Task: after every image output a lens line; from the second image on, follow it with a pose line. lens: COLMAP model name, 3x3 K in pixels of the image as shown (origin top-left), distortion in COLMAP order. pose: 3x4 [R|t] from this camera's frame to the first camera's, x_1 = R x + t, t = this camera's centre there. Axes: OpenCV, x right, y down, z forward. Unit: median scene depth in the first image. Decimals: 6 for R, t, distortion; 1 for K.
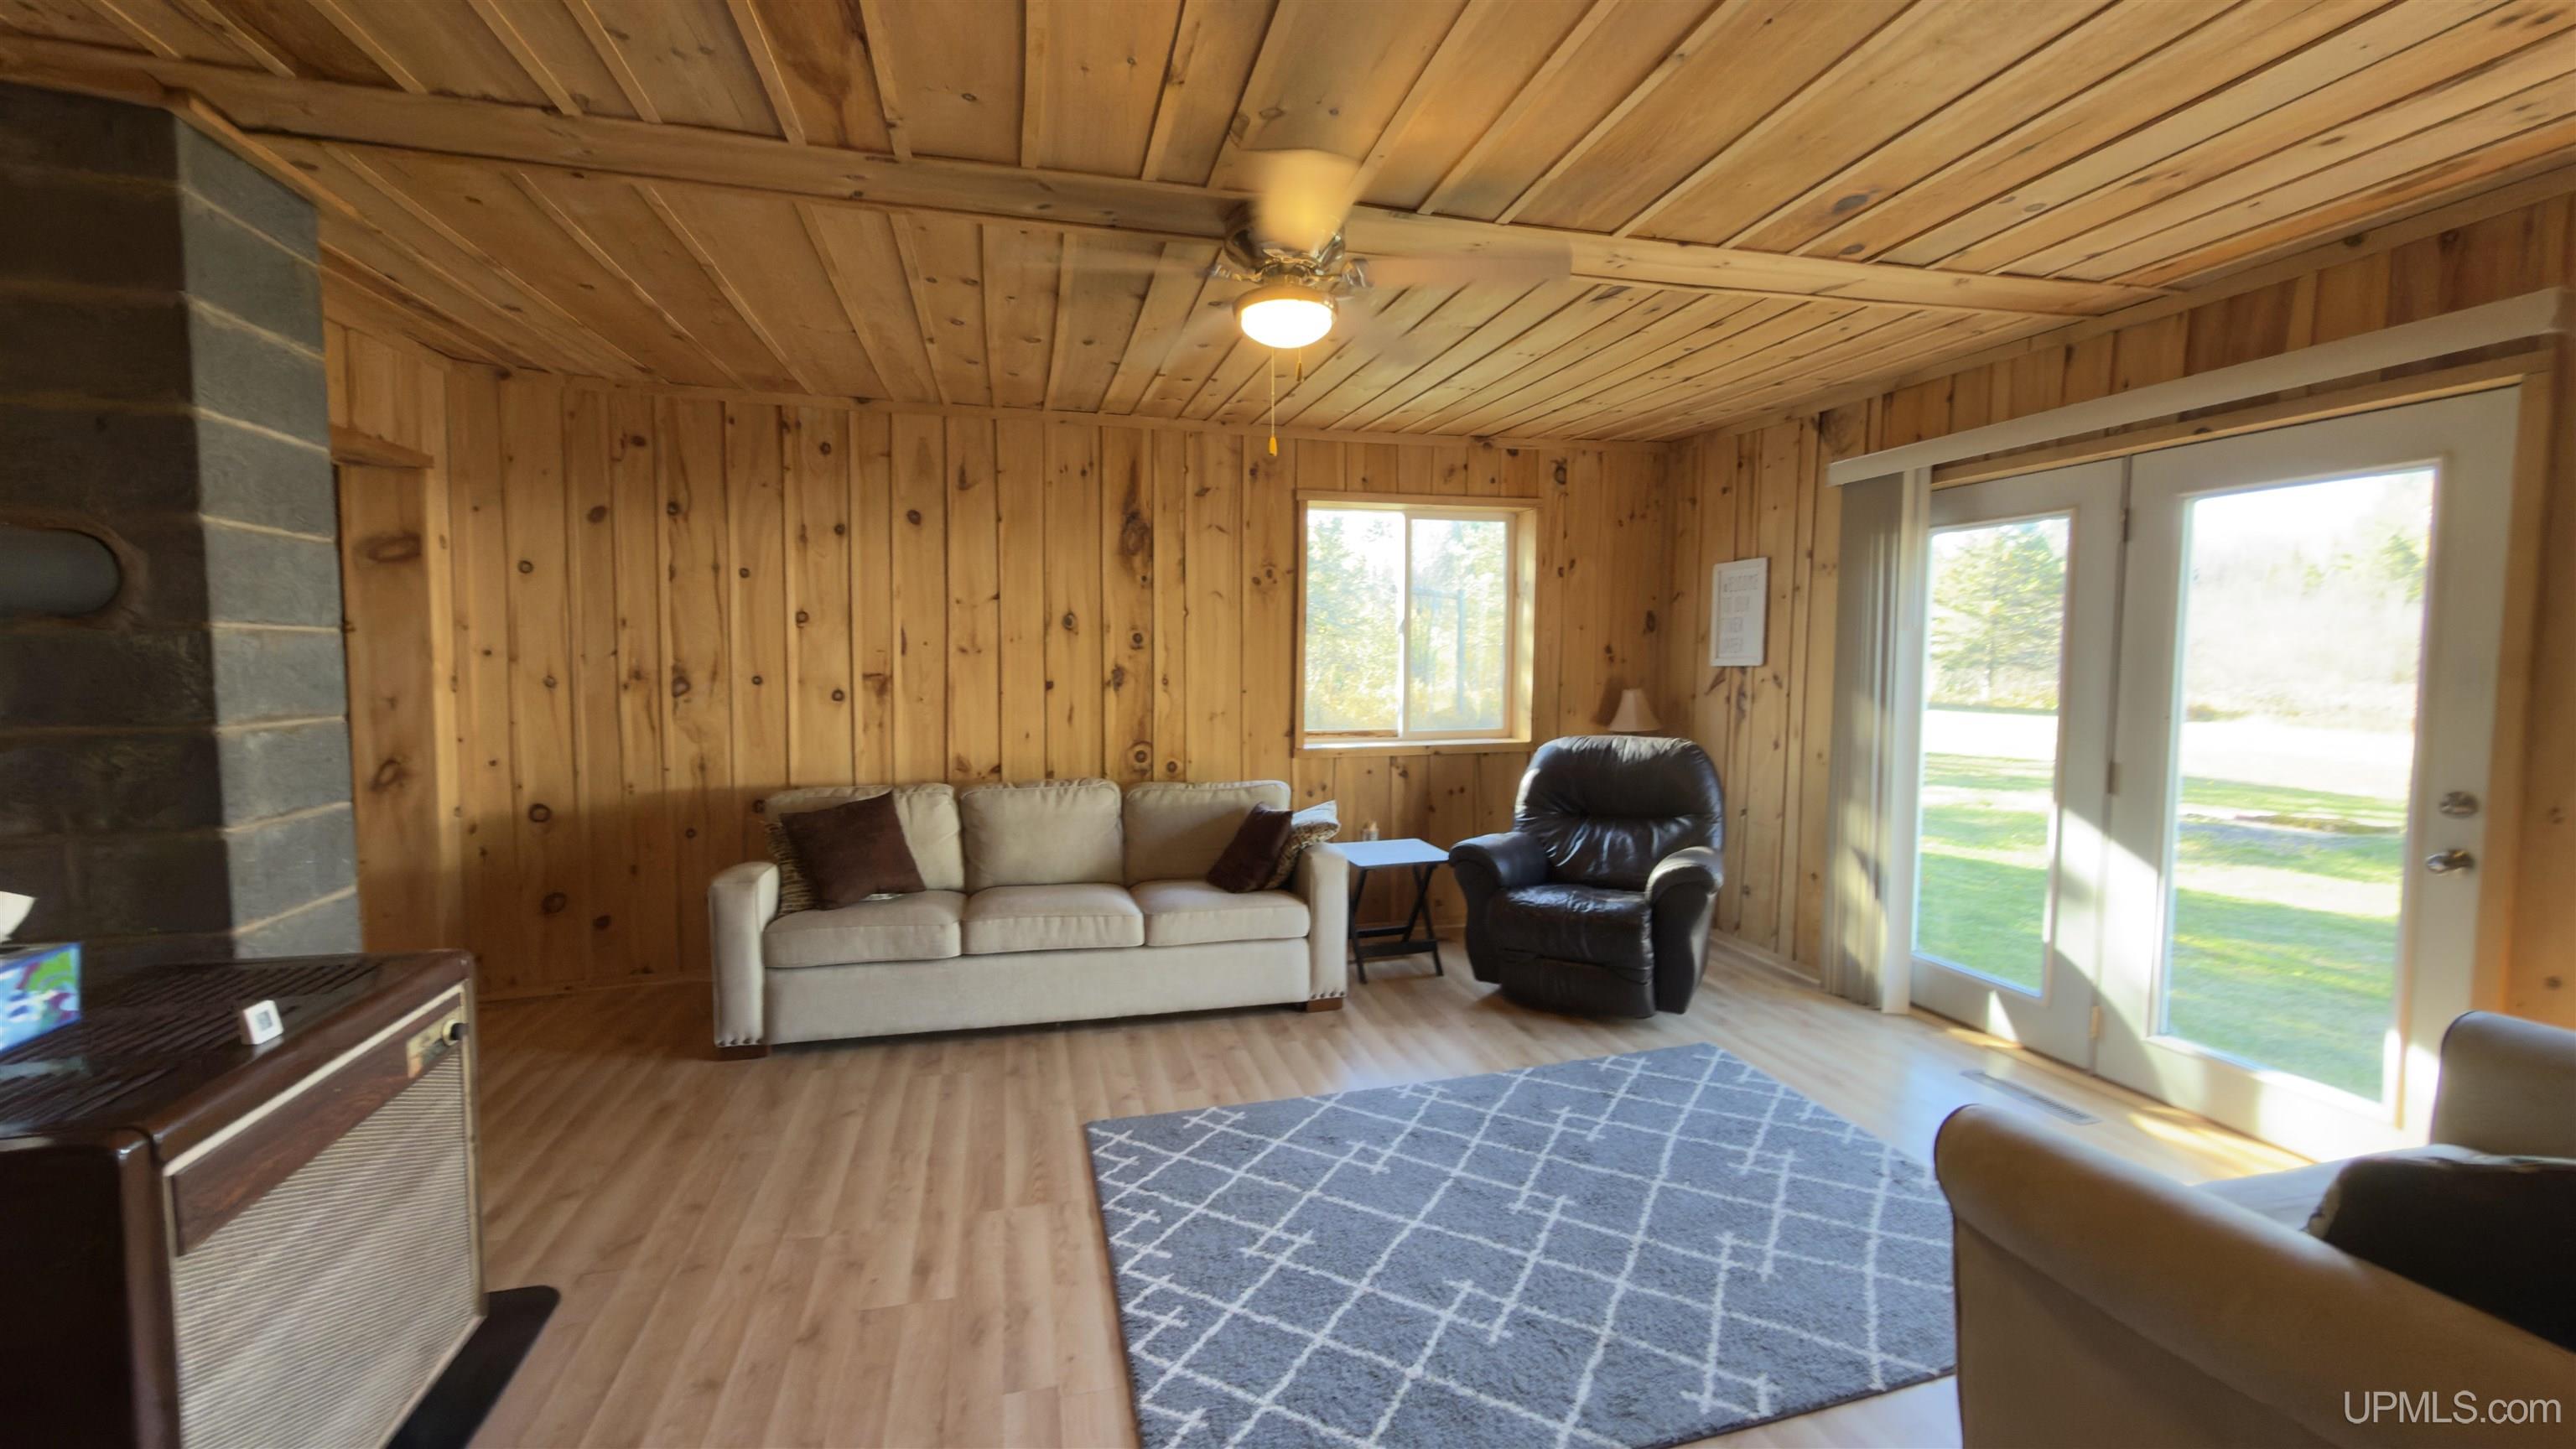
lens RADIAL K [[1019.4, 0, 1293.3], [0, 1019.4, 724.2], [0, 0, 1]] dist [-0.002849, -0.000659]
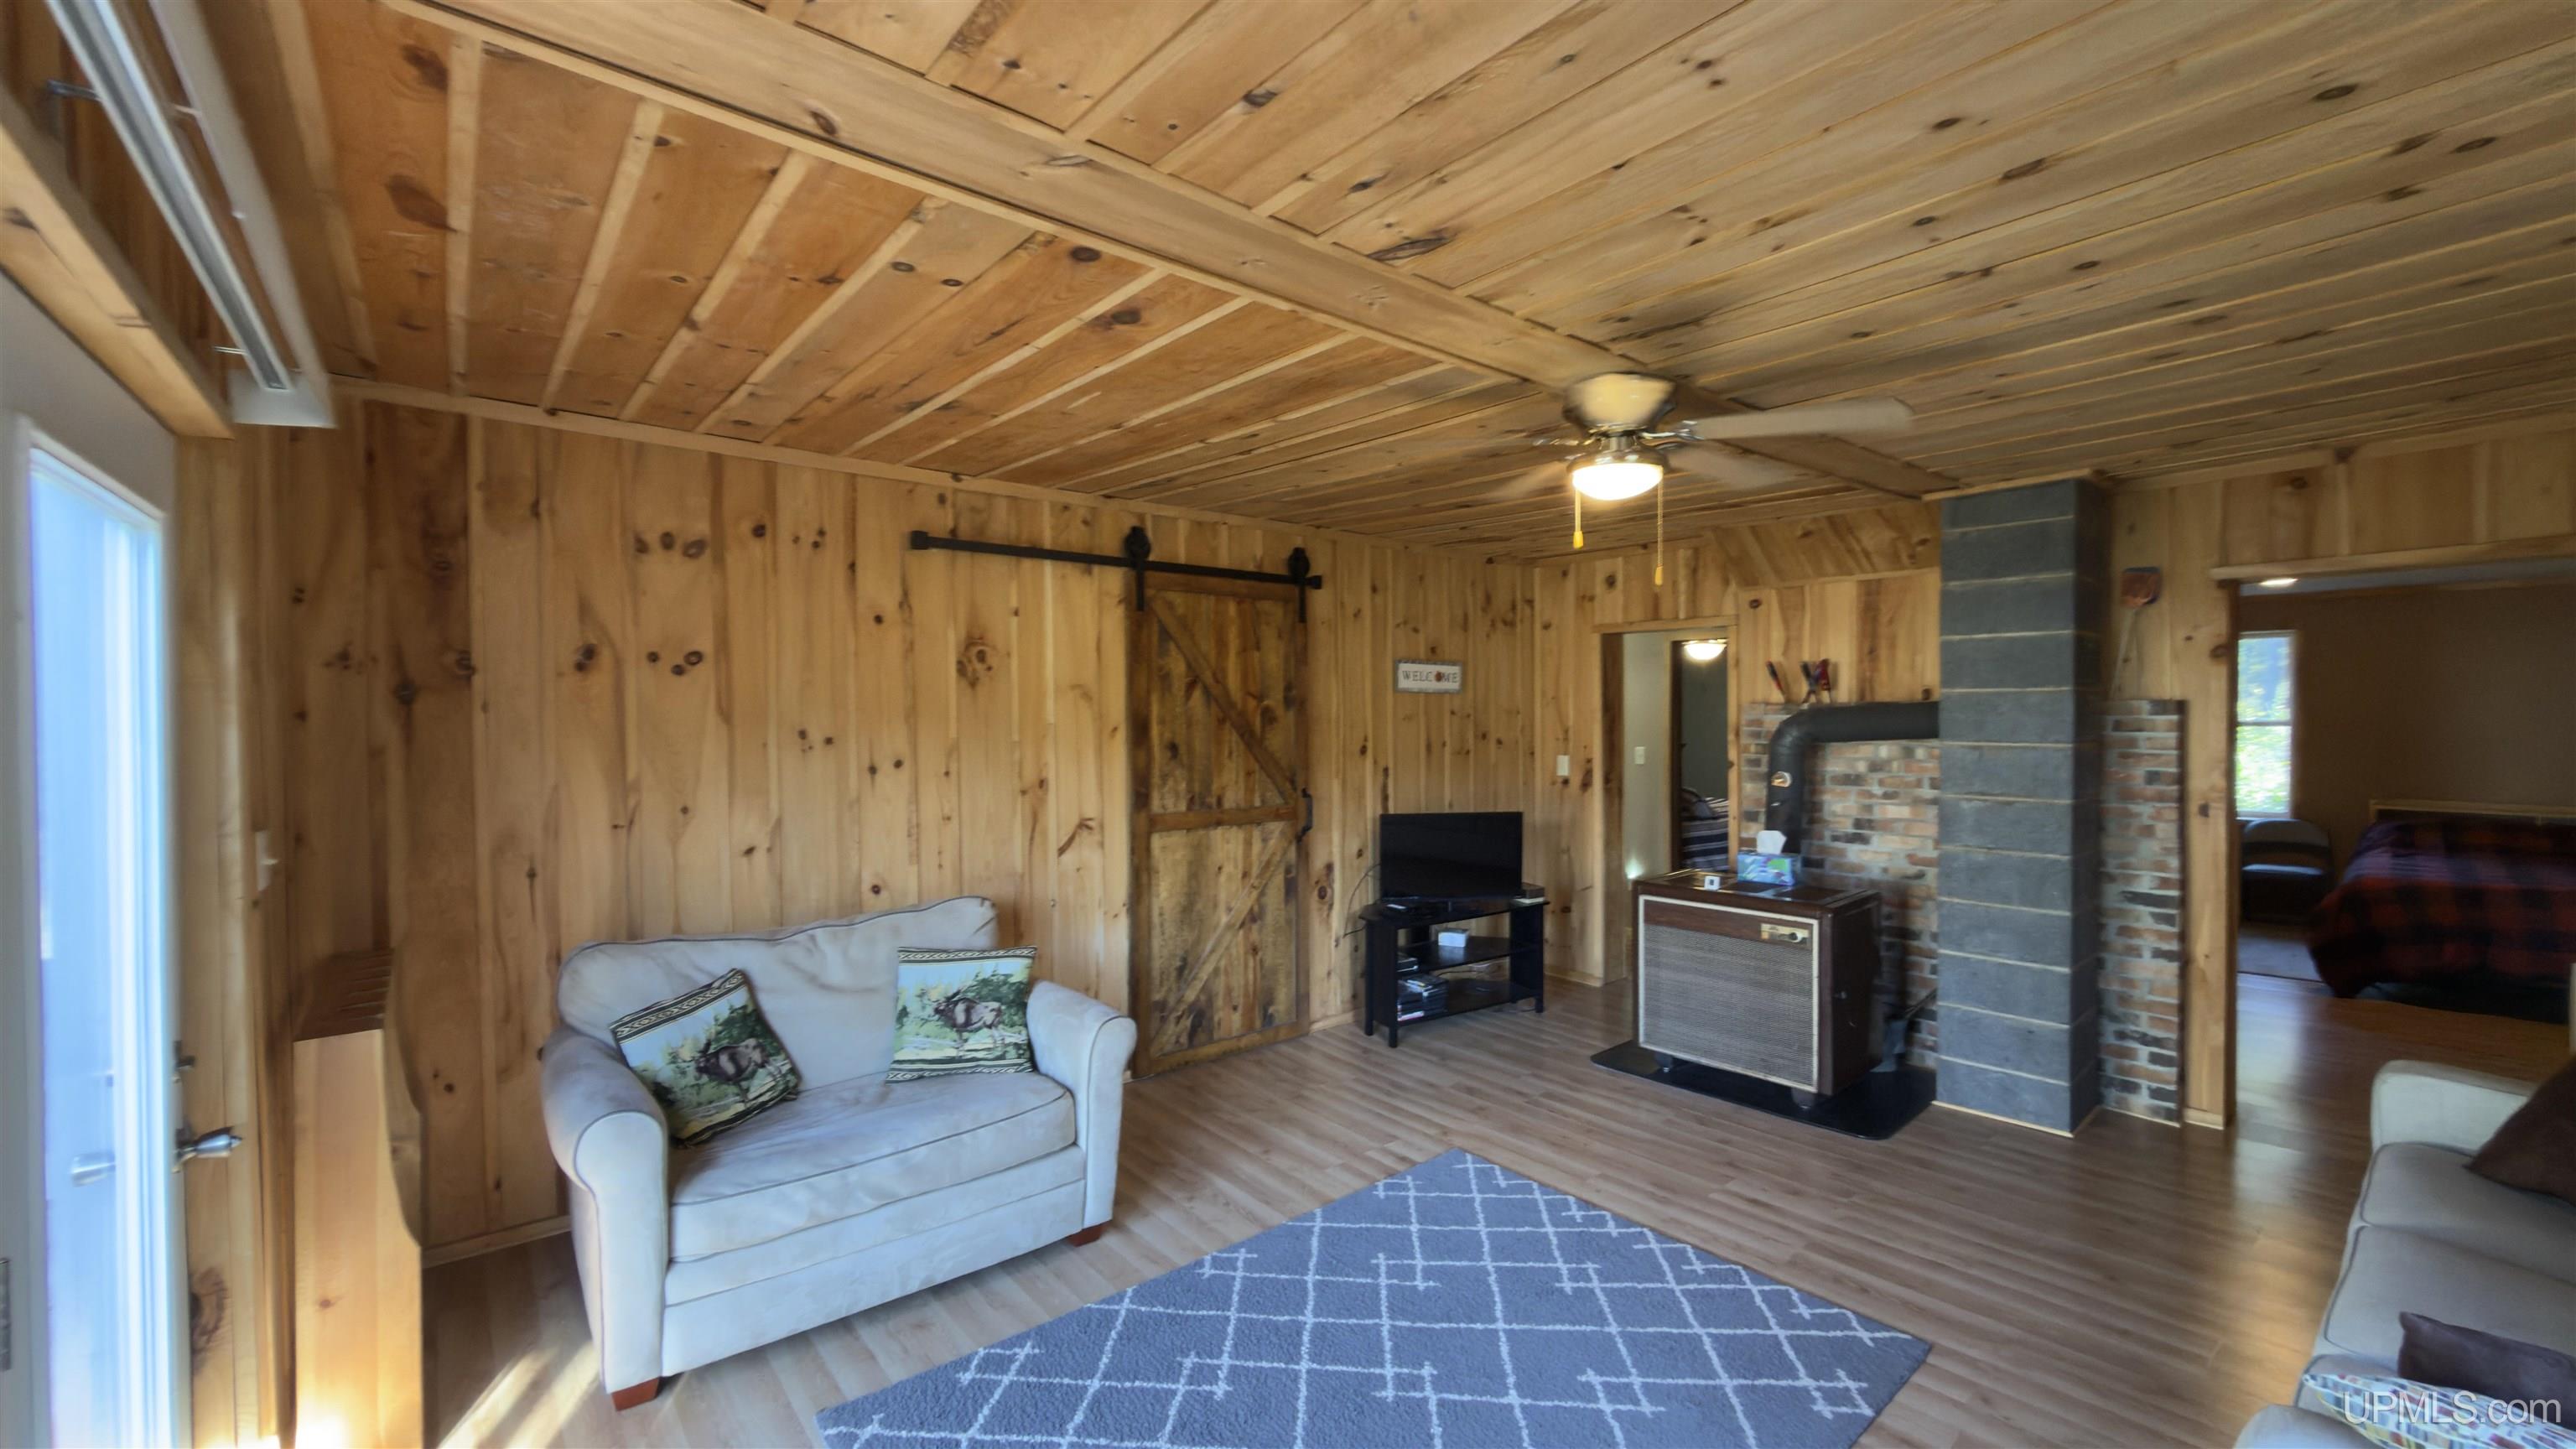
lens RADIAL K [[1019.4, 0, 1279.0], [0, 1019.4, 723.8], [0, 0, 1]] dist [-0.002849, -0.000659]
pose [[-0.914141, 0.006088, -0.405351, 0.476884], [-0.024792, 0.997176, 0.070886, -0.124292], [0.404637, 0.074849, -0.911409, 1.158363]]
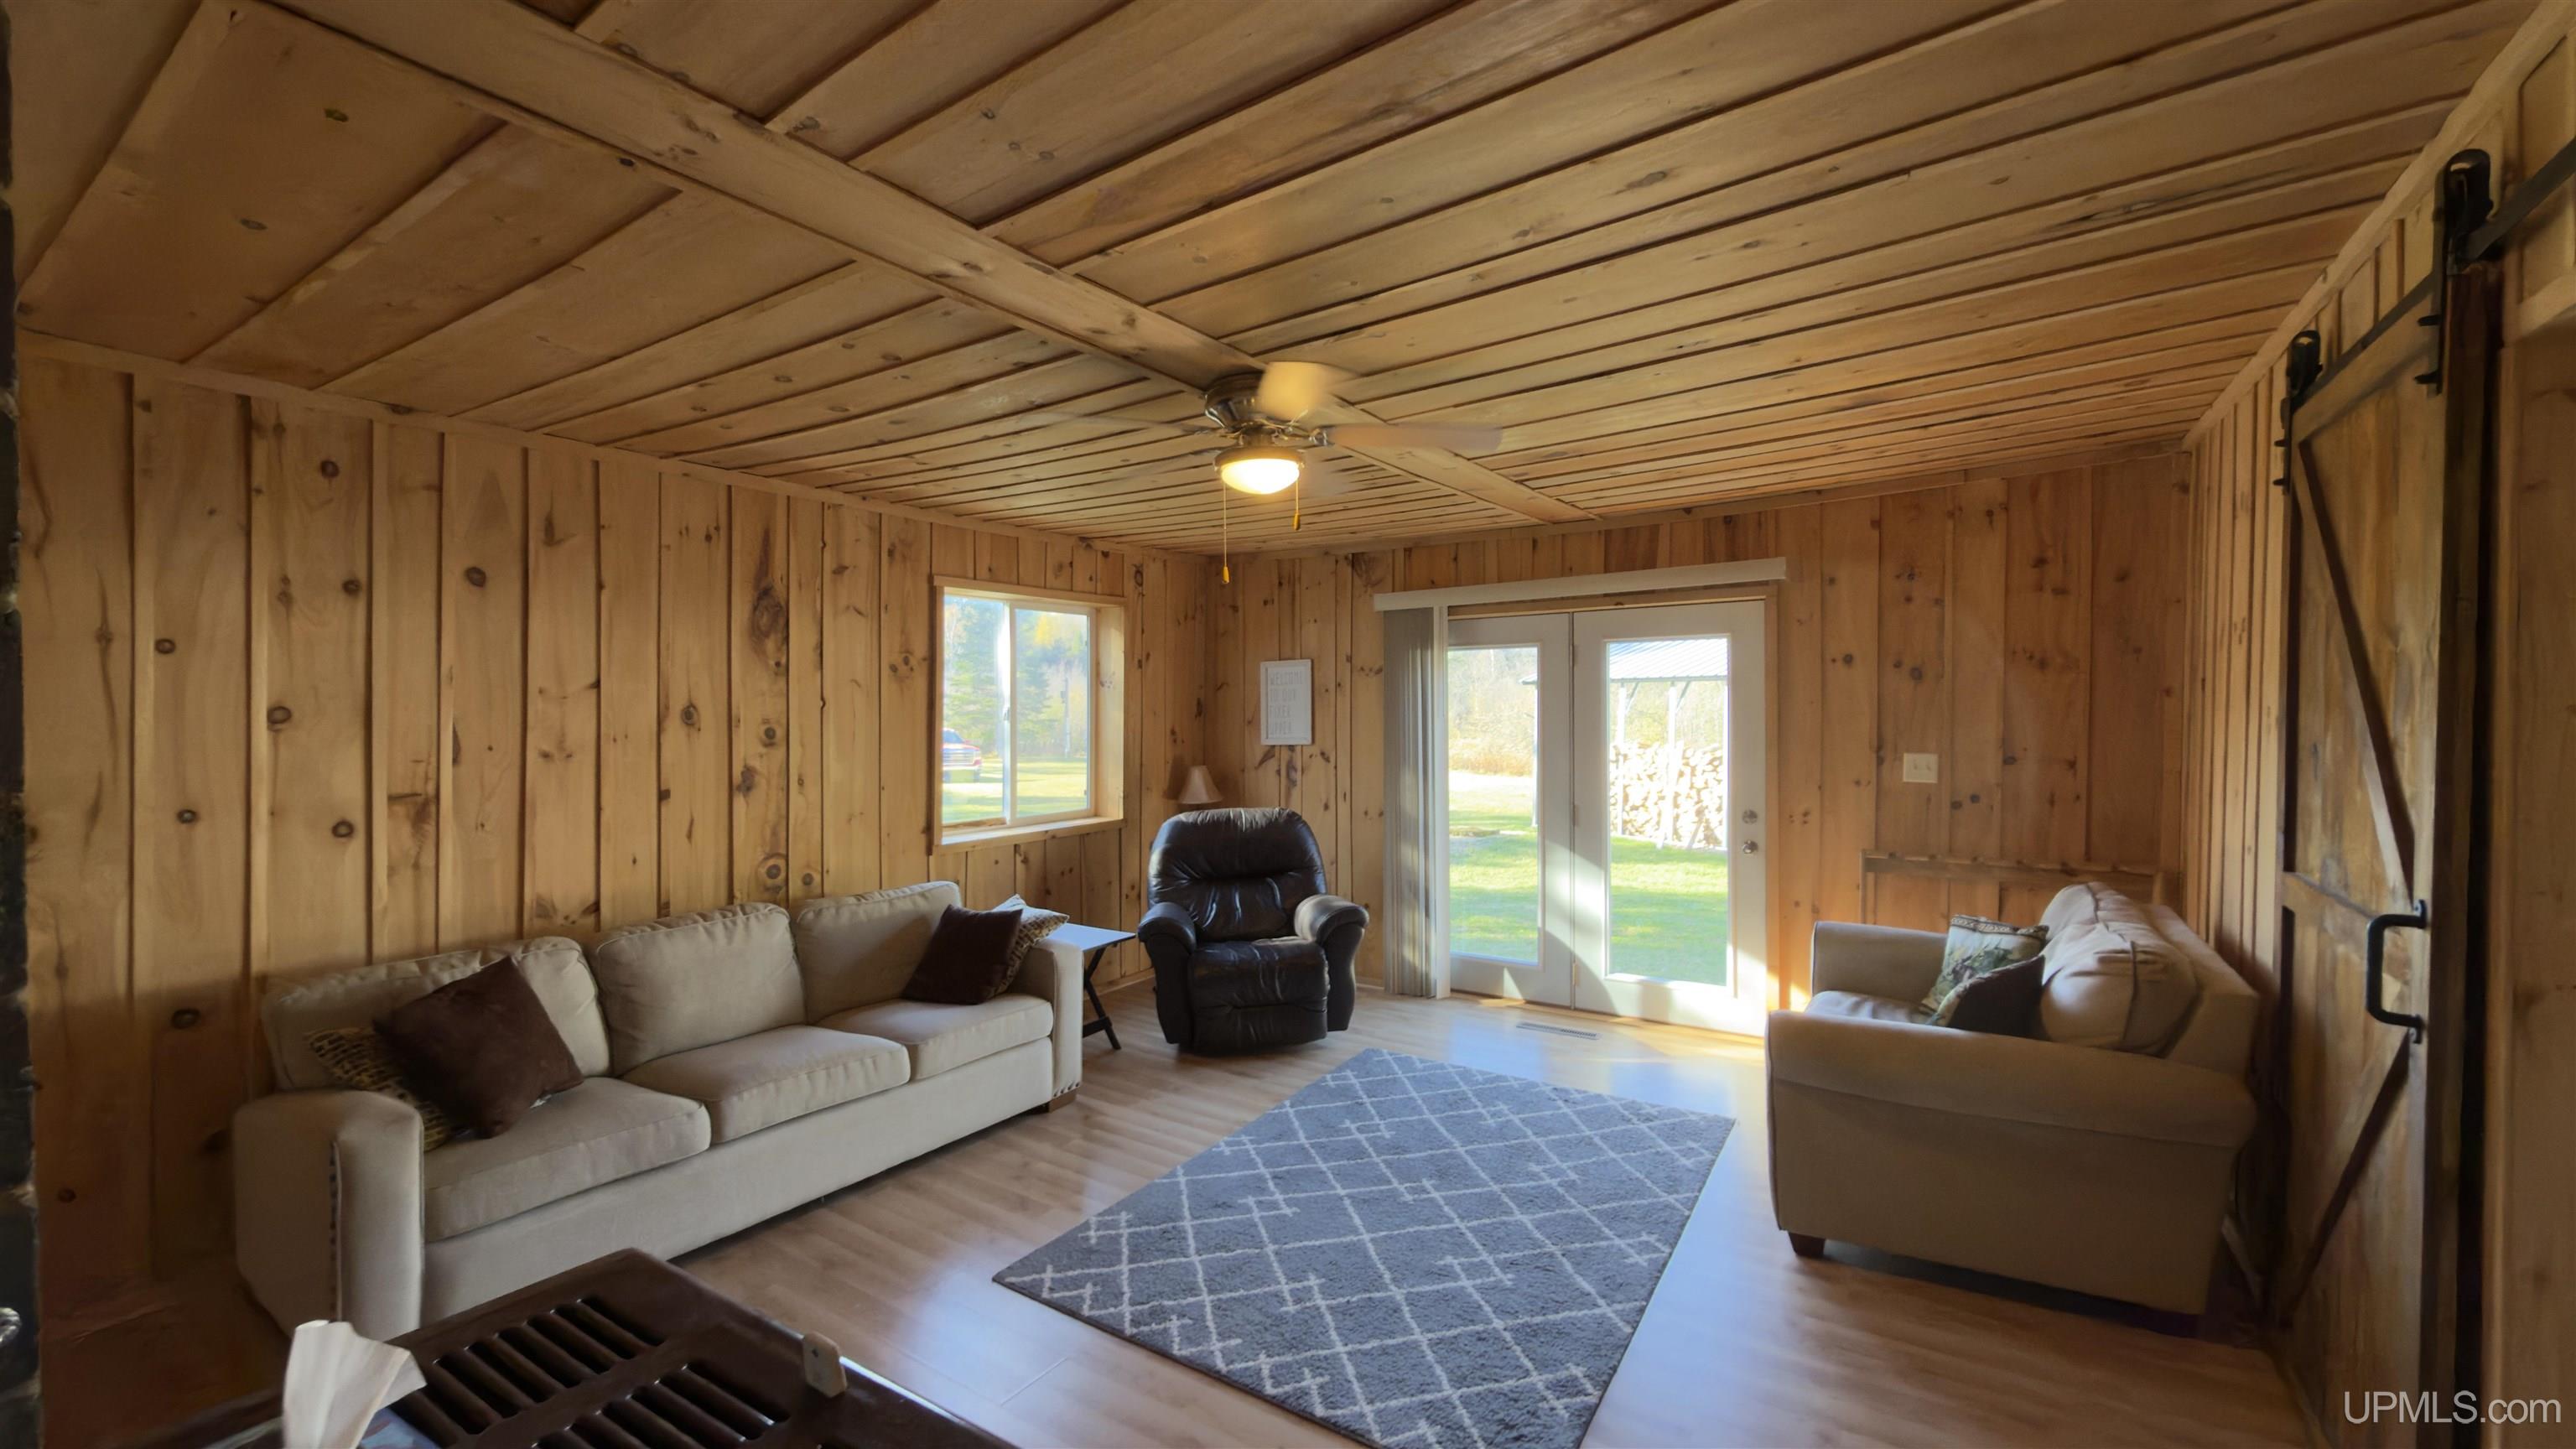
lens RADIAL K [[1019.4, 0, 1292.8], [0, 1019.4, 719.8], [0, 0, 1]] dist [-0.002849, -0.000659]
pose [[0.749946, -0.012296, 0.661385, -0.460940], [0.054713, 0.997554, -0.043493, -0.040717], [-0.659232, 0.068804, 0.748785, 0.080412]]
